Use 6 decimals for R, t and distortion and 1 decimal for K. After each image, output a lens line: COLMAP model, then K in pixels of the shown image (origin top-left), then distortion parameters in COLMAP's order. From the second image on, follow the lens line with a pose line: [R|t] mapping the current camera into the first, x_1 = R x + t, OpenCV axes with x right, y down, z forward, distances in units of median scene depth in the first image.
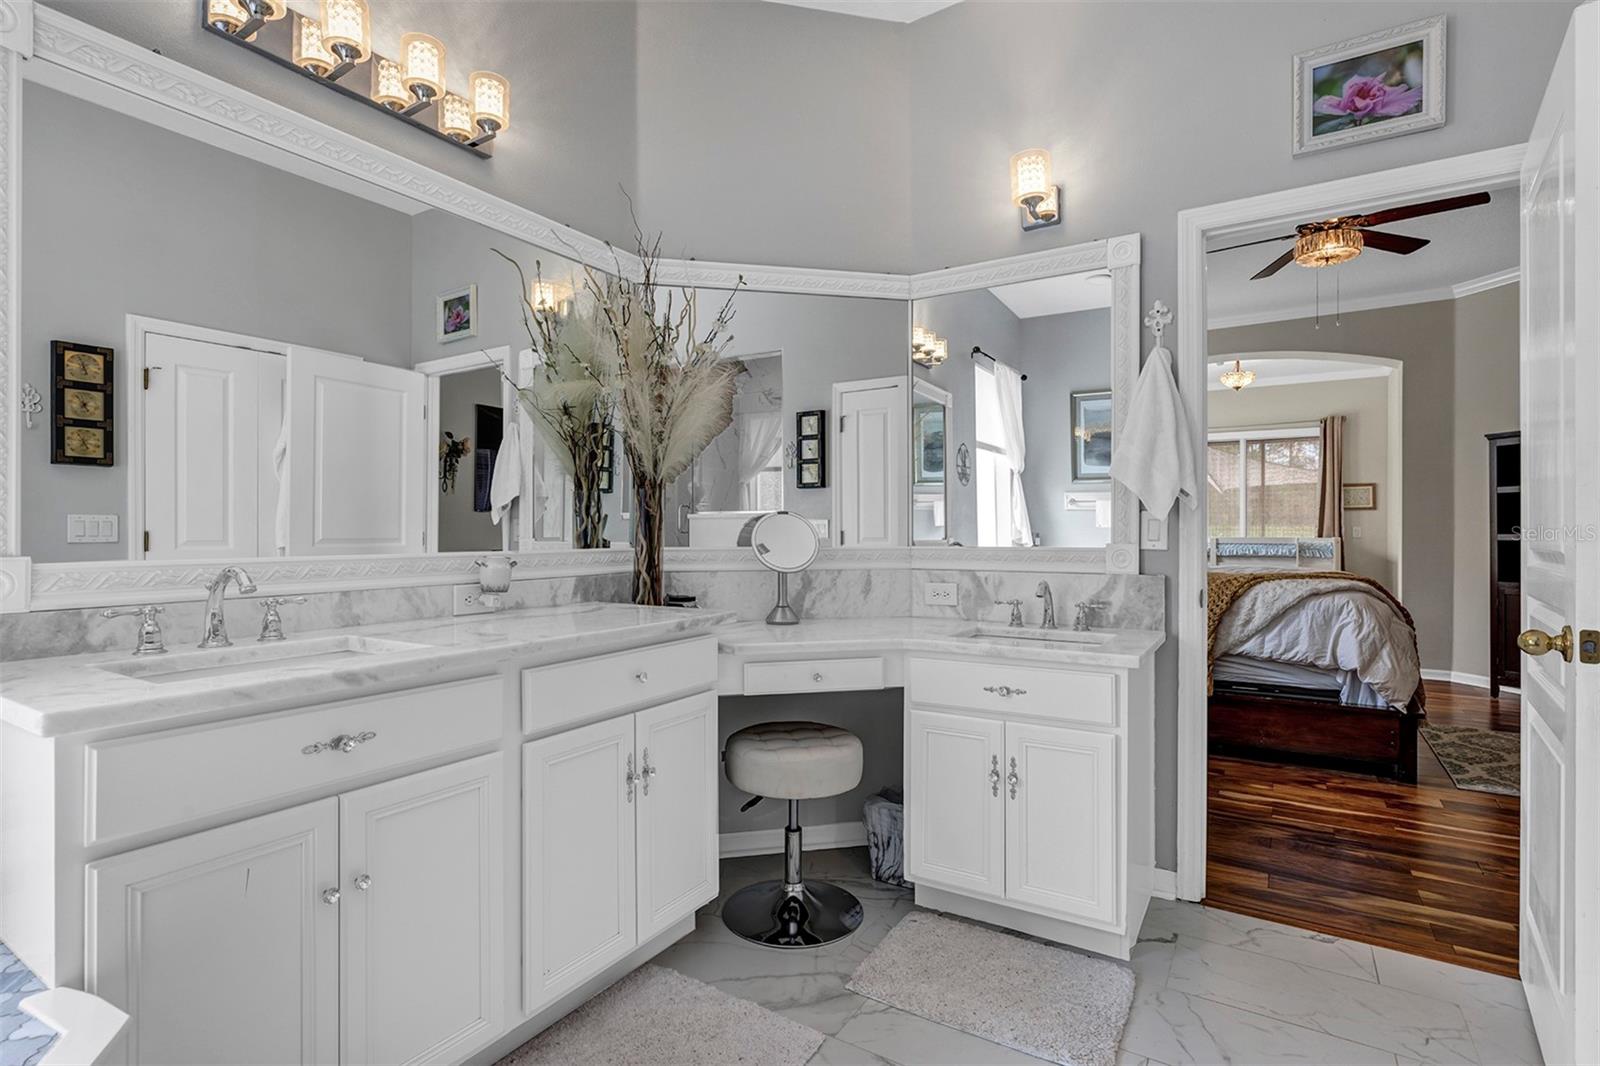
lens RADIAL K [[784.0, 0, 791.8], [0, 784.0, 528.9], [0, 0, 1]] dist [-0.002022, -0.000008]
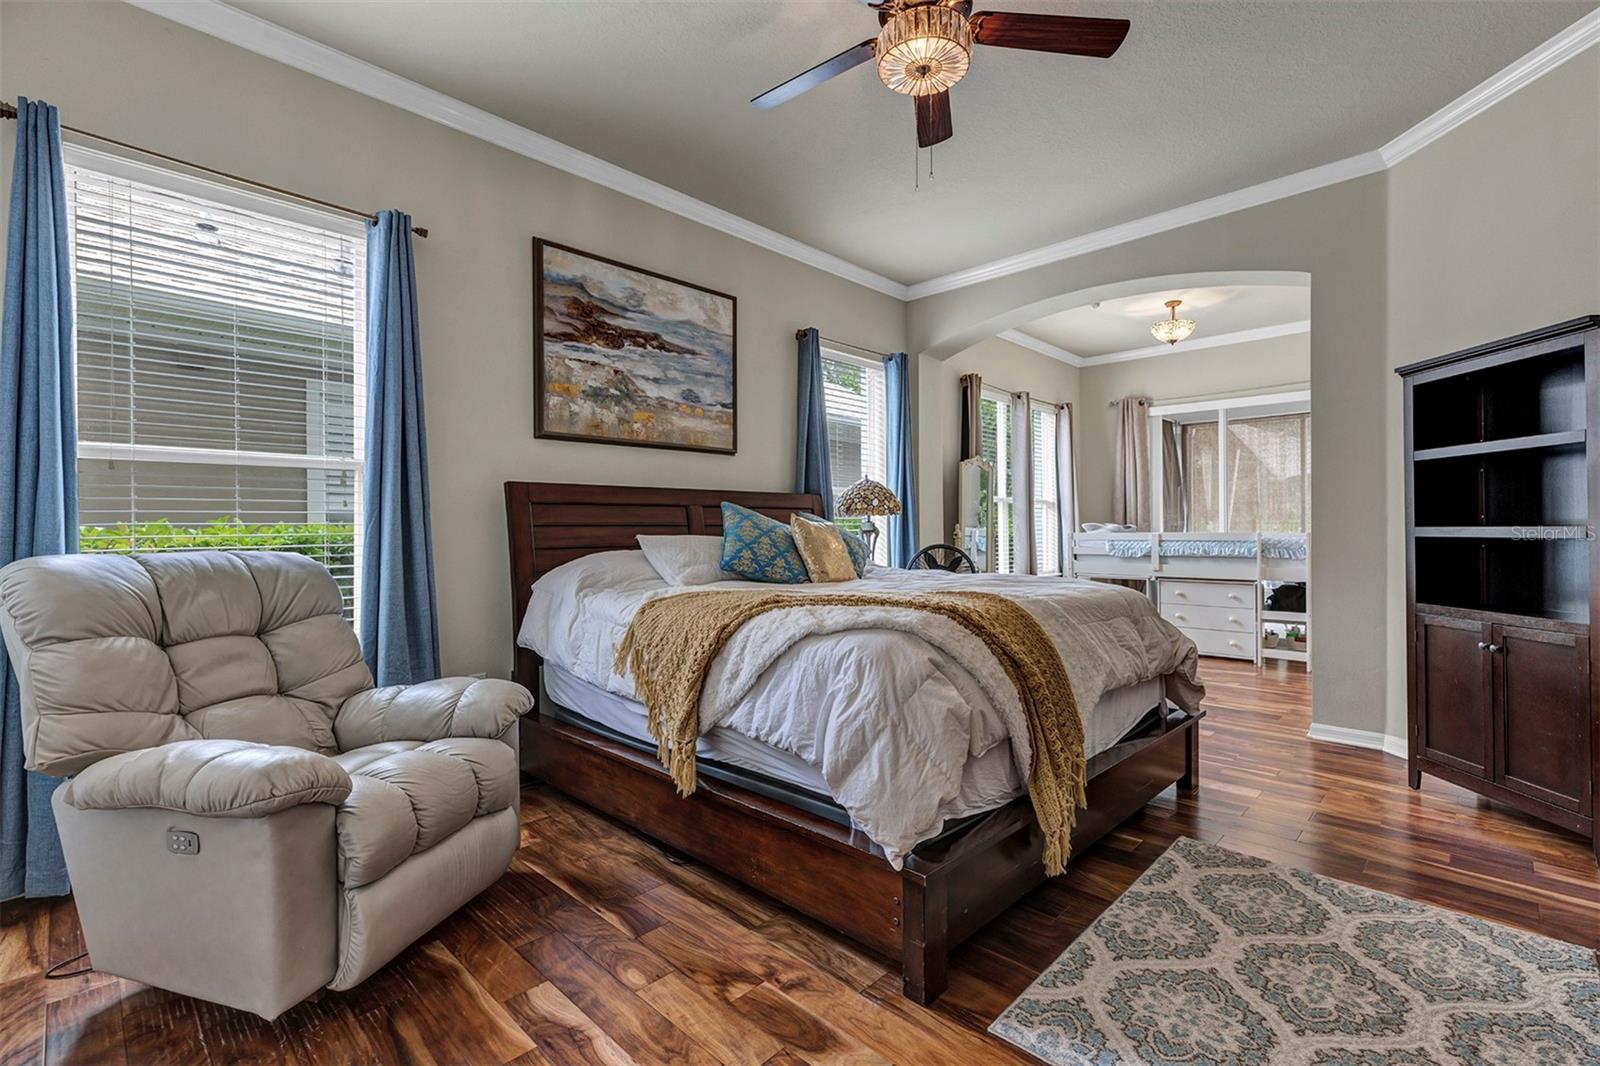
lens RADIAL K [[724.9, 0, 801.5], [0, 724.9, 525.6], [0, 0, 1]] dist [0.008420, 0.000250]
pose [[0.979887, -0.008247, -0.199384, 0.349554], [0.008091, 0.999966, -0.001599, 0.001798], [0.199391, -0.000047, 0.979920, 0.216302]]
